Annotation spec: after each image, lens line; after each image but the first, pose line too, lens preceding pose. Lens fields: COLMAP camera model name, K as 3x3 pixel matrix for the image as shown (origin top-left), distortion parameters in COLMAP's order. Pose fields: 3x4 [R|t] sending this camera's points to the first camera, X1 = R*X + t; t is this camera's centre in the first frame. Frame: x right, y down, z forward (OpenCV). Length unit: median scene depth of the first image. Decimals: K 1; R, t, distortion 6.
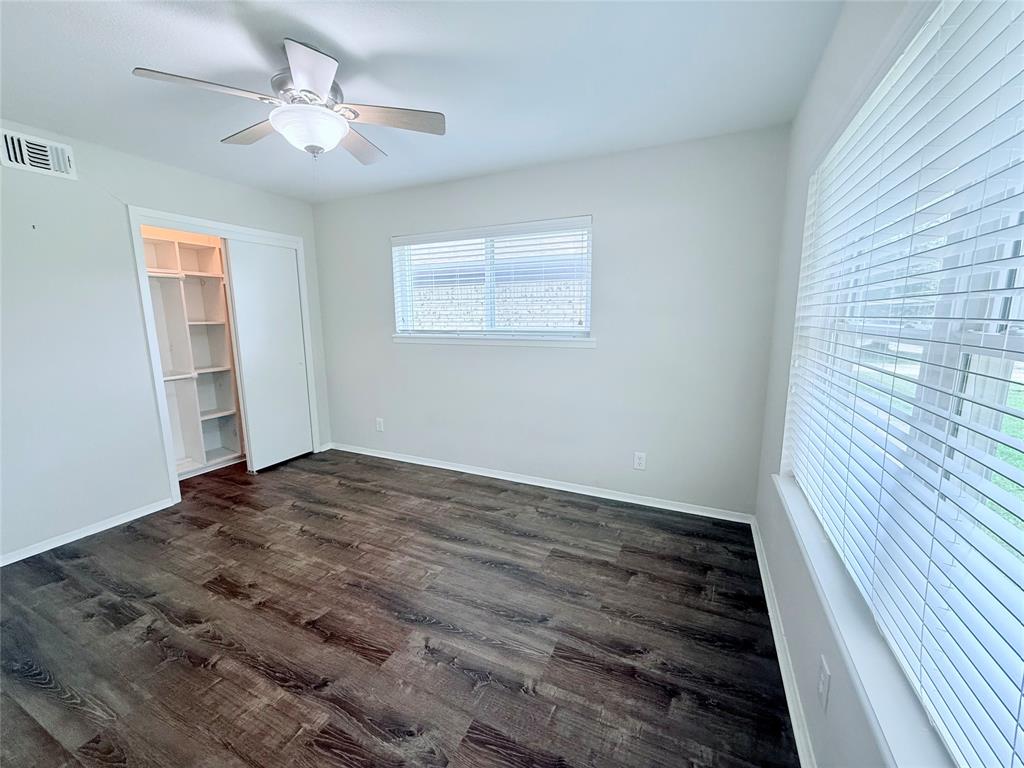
lens RADIAL K [[409.6, 0, 510.1], [0, 409.6, 386.2], [0, 0, 1]] dist [-0.001286, 0.000294]
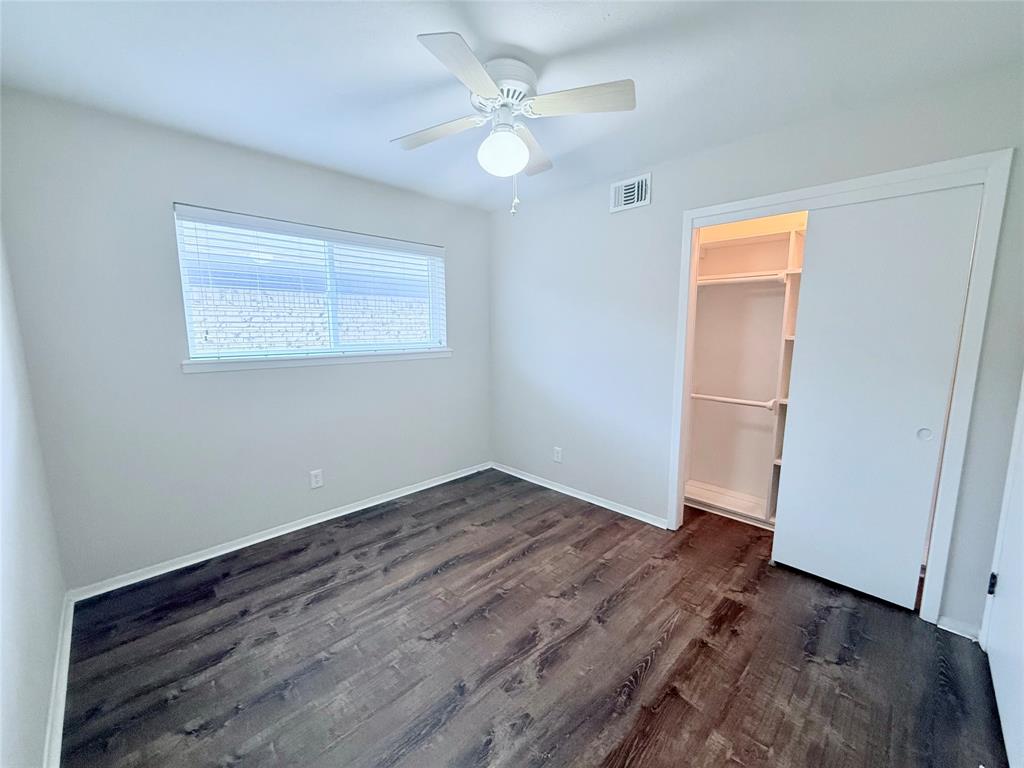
lens RADIAL K [[409.6, 0, 511.8], [0, 409.6, 386.3], [0, 0, 1]] dist [-0.001286, 0.000294]
pose [[0.329140, -0.138717, 0.934037, -0.840266], [0.160857, 0.982930, 0.089295, -0.076876], [-0.930479, 0.120856, 0.345835, 0.395363]]
